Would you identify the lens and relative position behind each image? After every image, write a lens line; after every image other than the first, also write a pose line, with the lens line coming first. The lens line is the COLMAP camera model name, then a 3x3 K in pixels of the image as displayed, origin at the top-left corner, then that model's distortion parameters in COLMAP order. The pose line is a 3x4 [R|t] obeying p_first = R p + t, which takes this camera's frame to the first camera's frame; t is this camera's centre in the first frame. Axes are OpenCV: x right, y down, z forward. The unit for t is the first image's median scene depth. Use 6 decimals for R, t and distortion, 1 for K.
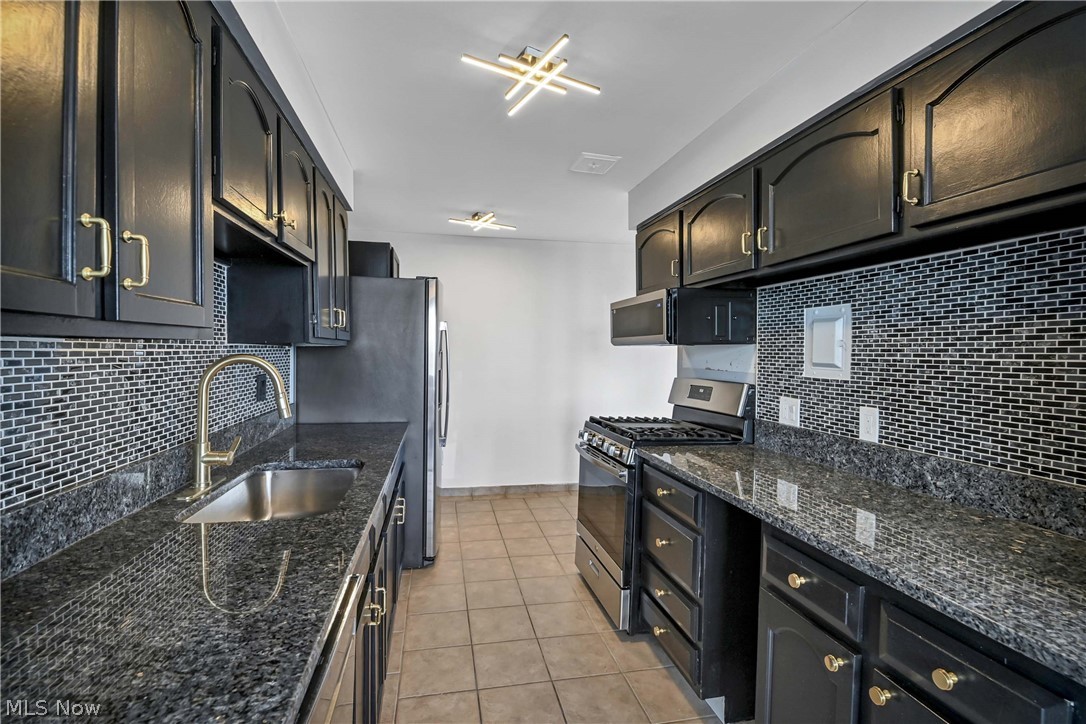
lens RADIAL K [[490.6, 0, 546.3], [0, 490.6, 361.9], [0, 0, 1]] dist [0.002073, -0.011223]
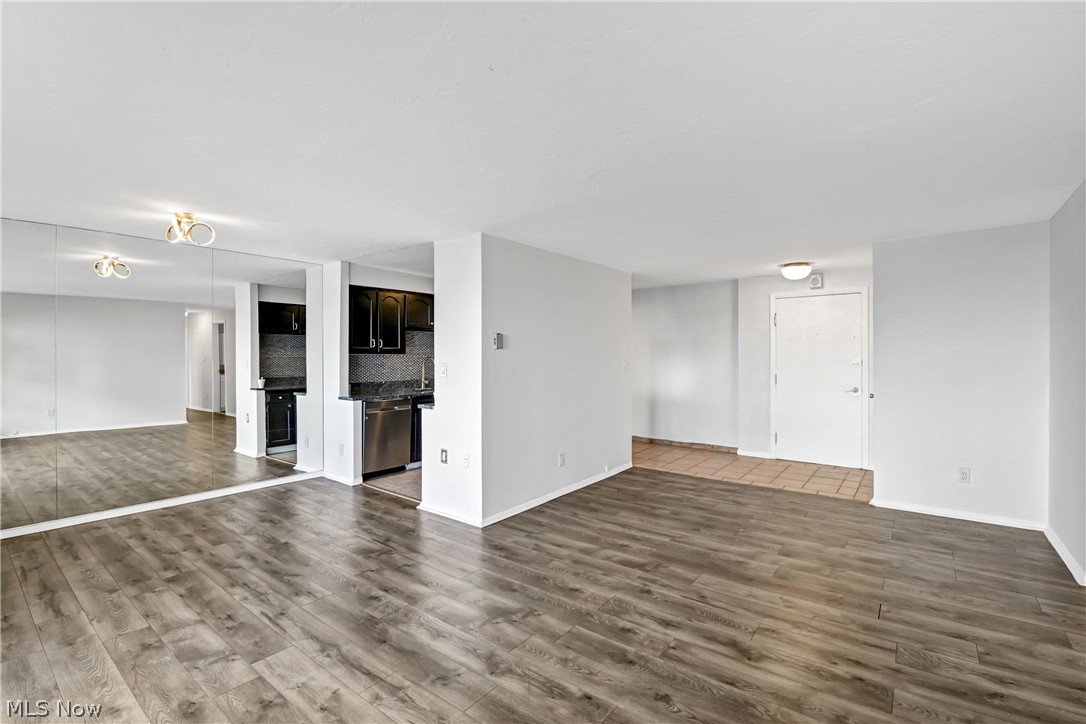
lens RADIAL K [[477.9, 0, 533.8], [0, 477.9, 359.5], [0, 0, 1]] dist [-0.001171, -0.008153]
pose [[0.642268, -0.000910, -0.766479, 1.926223], [-0.008264, 0.999933, -0.008112, 0.019531], [0.766435, 0.011544, 0.642218, -0.575545]]
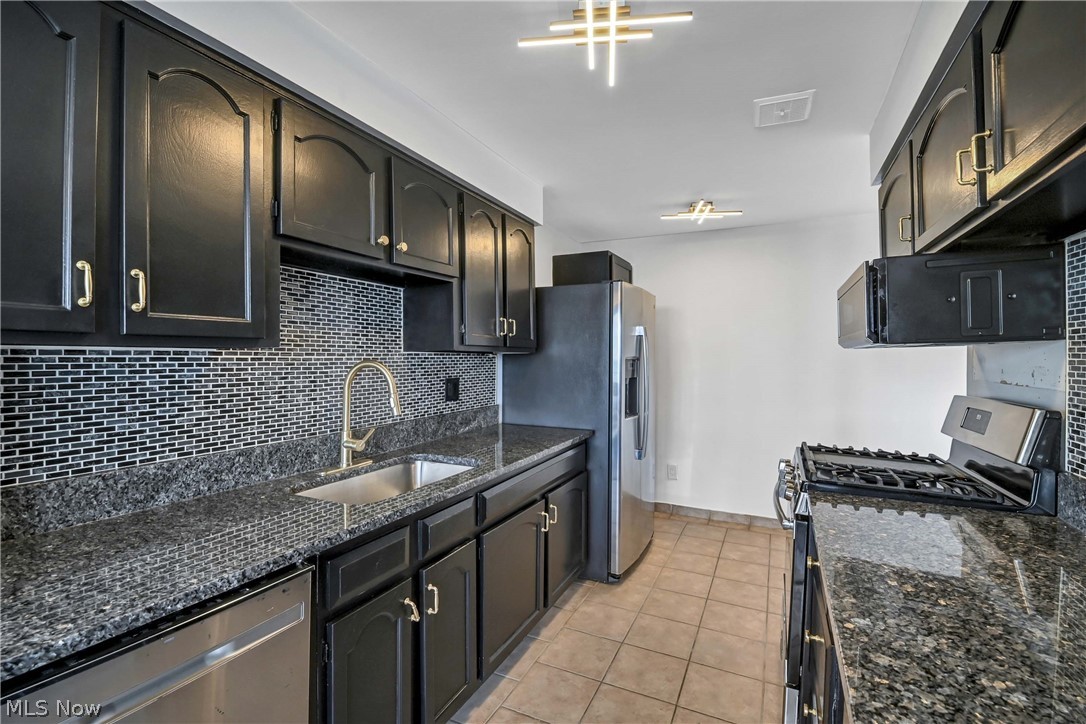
lens RADIAL K [[490.6, 0, 546.3], [0, 490.6, 361.9], [0, 0, 1]] dist [0.002073, -0.011223]
pose [[0.793436, -0.002619, -0.608648, 0.292748], [-0.007615, 0.999870, -0.014229, 0.001685], [0.608606, 0.015925, 0.793313, 0.197031]]
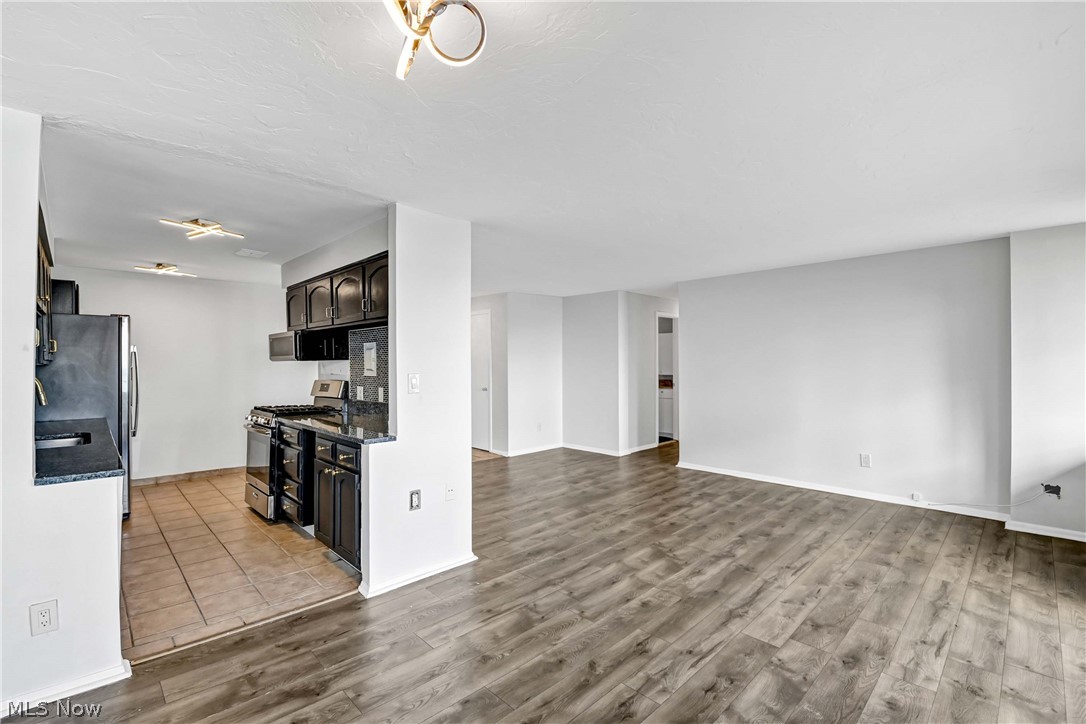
lens RADIAL K [[477.9, 0, 533.8], [0, 477.9, 359.5], [0, 0, 1]] dist [-0.001171, -0.008153]
pose [[0.854498, -0.014341, 0.519256, 0.076632], [0.026733, 0.999508, -0.016389, 0.012728], [-0.518766, 0.027886, 0.854462, -0.963062]]
